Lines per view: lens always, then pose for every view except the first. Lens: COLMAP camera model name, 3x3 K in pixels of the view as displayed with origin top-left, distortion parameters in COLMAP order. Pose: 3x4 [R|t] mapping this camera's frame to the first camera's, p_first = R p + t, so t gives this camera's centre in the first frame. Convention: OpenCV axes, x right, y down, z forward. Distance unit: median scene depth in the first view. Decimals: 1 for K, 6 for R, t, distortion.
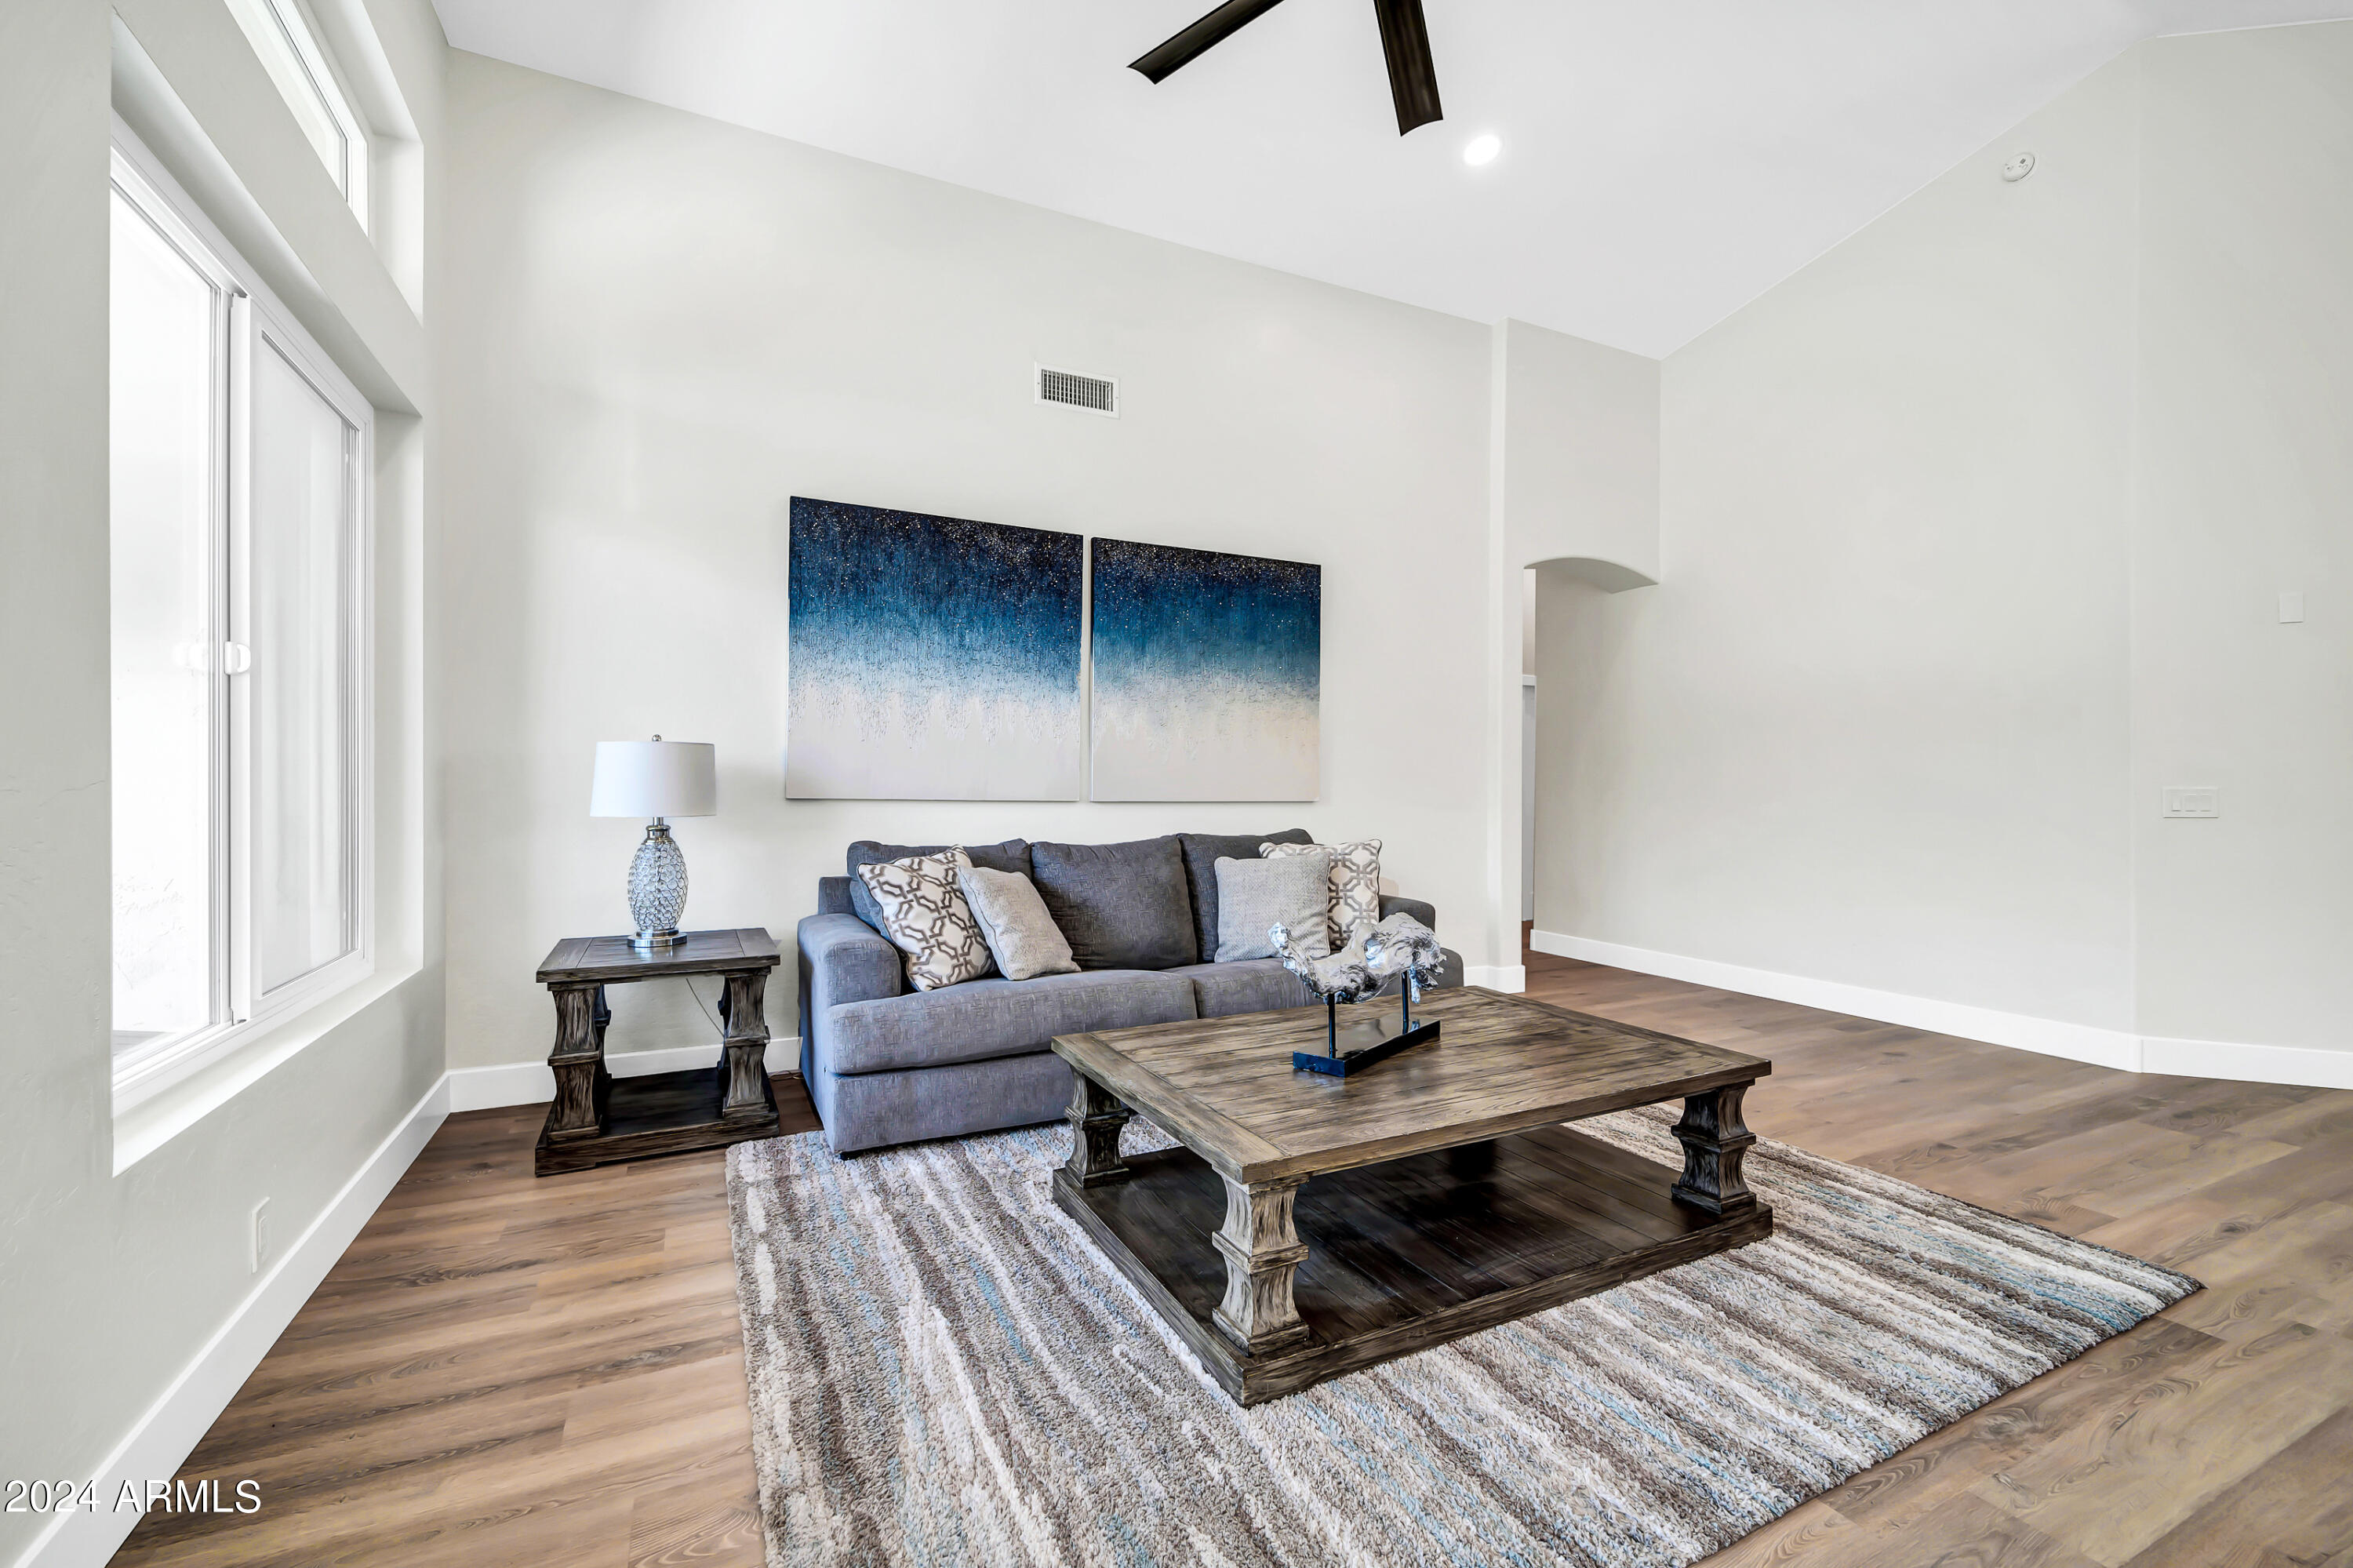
lens RADIAL K [[949.5, 0, 1167.9], [0, 949.5, 784.6], [0, 0, 1]] dist [-0.005286, -0.000671]
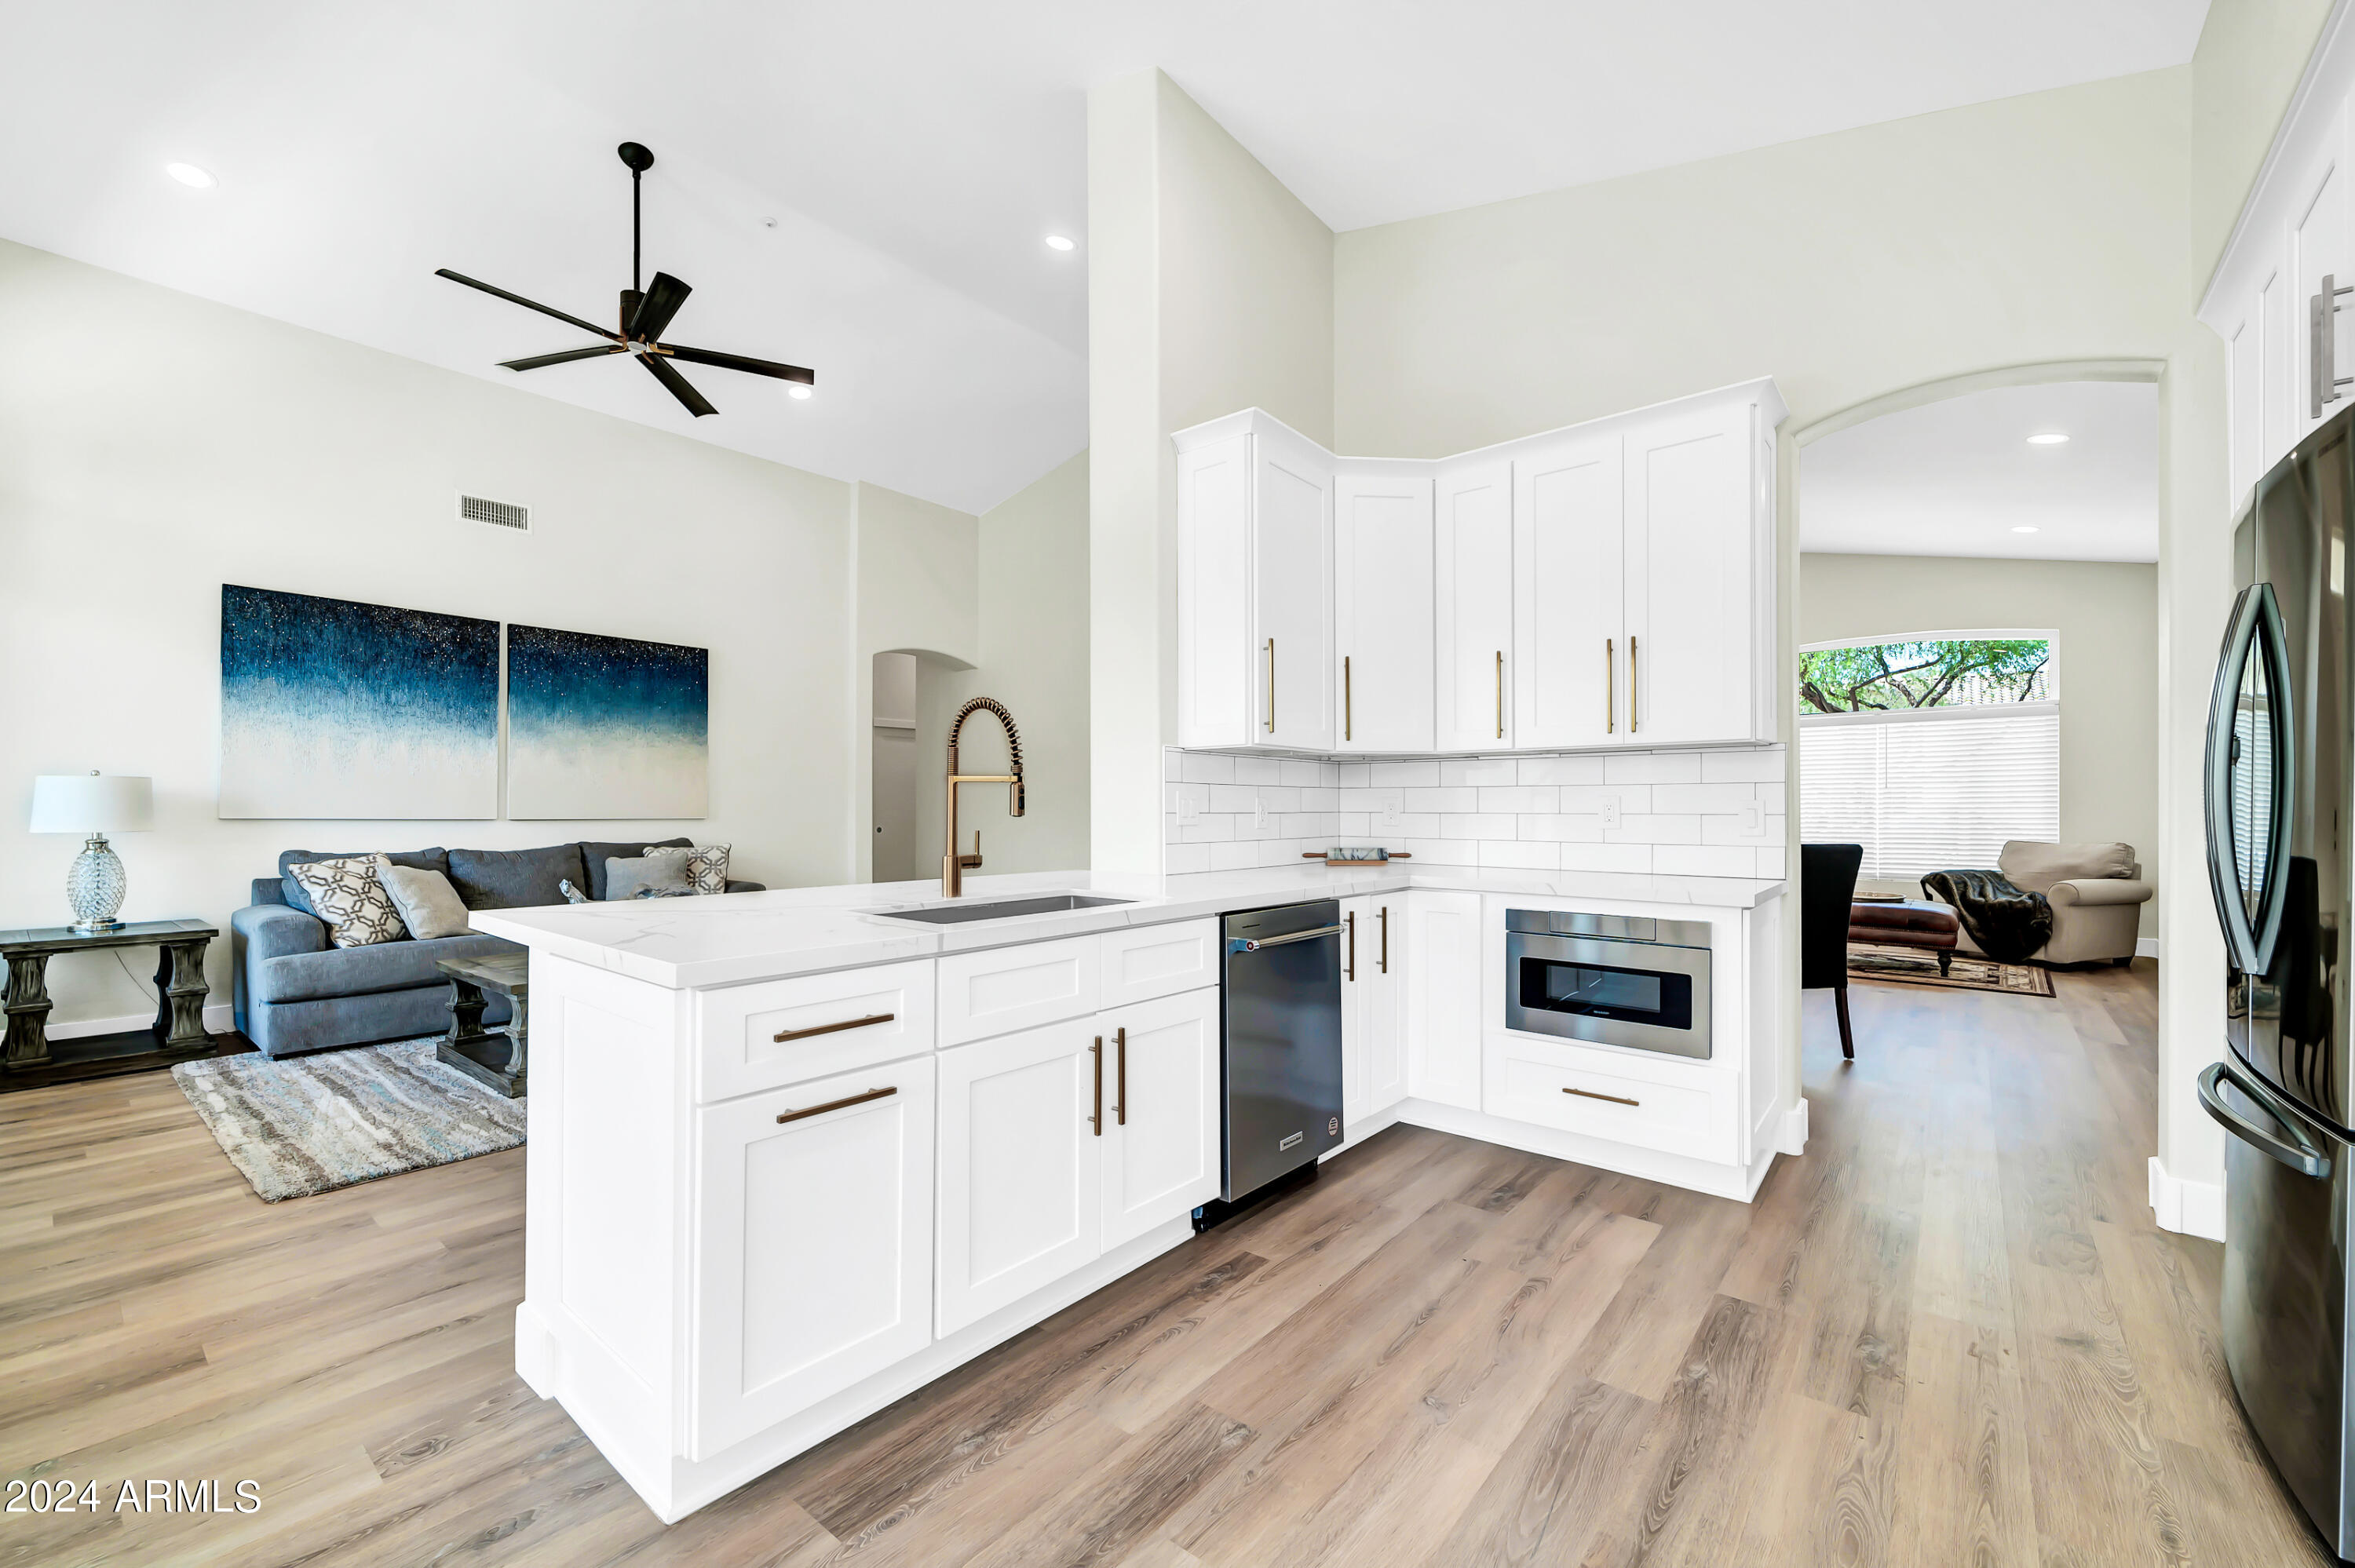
lens RADIAL K [[950.1, 0, 1134.6], [0, 950.1, 806.9], [0, 0, 1]] dist [-0.005286, -0.000671]
pose [[0.918424, -0.002365, 0.395590, 0.239660], [0.000921, 0.999992, 0.003840, -0.004865], [-0.395596, -0.003163, 0.918419, -0.692027]]
